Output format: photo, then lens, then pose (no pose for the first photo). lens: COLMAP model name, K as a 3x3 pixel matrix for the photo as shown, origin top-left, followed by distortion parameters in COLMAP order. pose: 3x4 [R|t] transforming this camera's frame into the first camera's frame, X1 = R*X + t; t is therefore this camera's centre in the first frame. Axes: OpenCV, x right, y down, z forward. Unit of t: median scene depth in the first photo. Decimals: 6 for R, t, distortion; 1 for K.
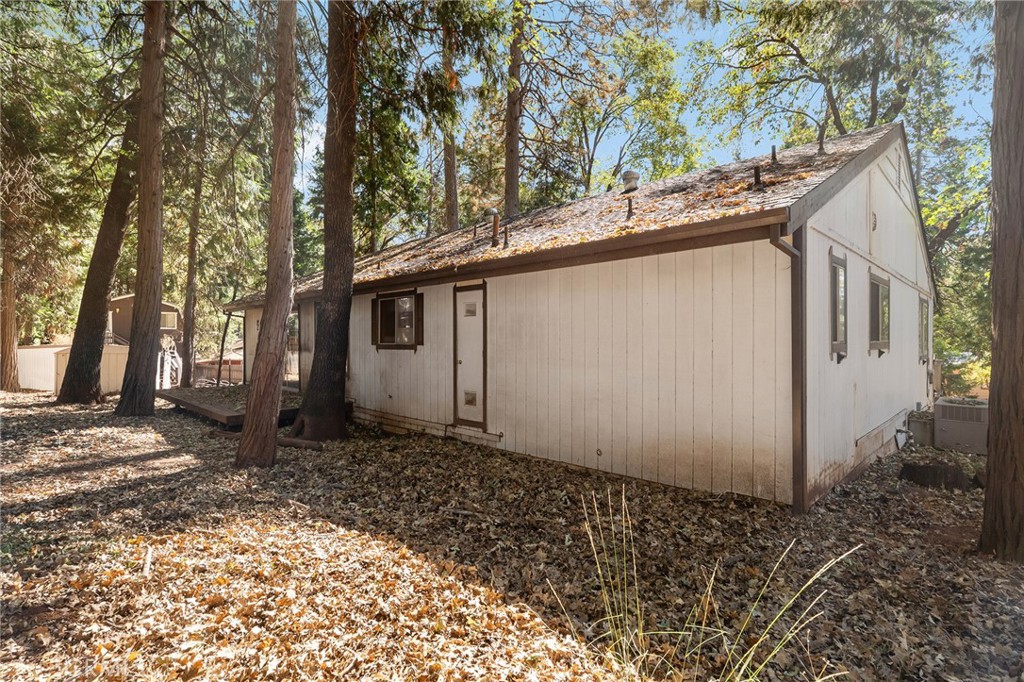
lens RADIAL K [[509.0, 0, 509.4], [0, 509.0, 344.6], [0, 0, 1]] dist [0.003917, 0.000916]
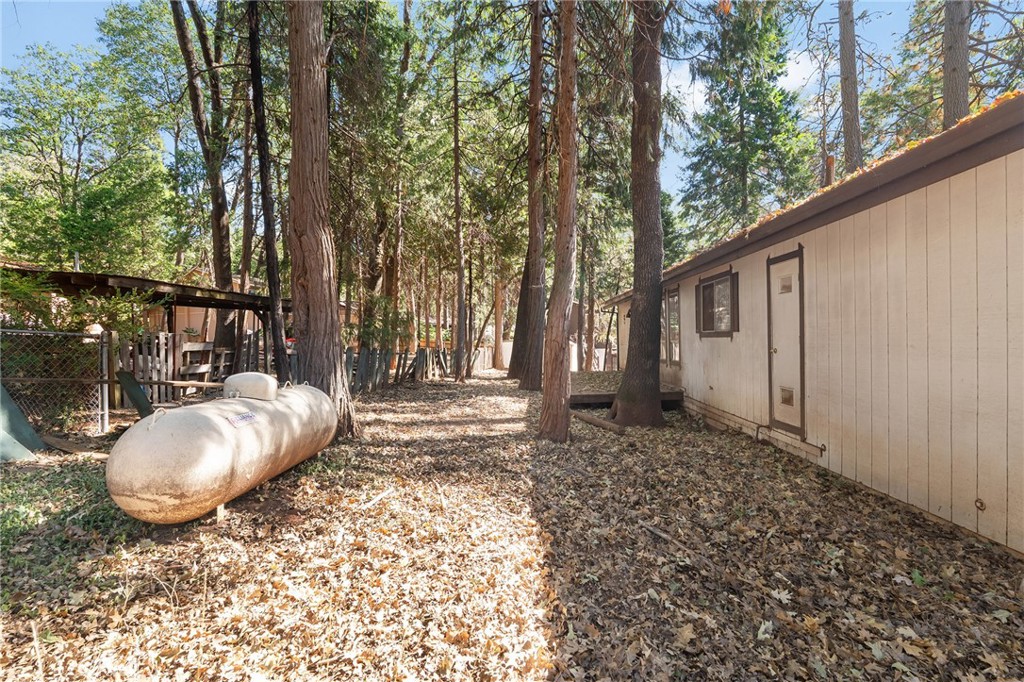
lens RADIAL K [[456.7, 0, 512.3], [0, 456.7, 342.5], [0, 0, 1]] dist [0.003697, 0.000227]
pose [[0.676878, -0.007160, -0.736060, 0.157088], [0.014431, 0.999890, 0.003544, 0.012531], [0.735954, -0.013021, 0.676907, 0.194951]]
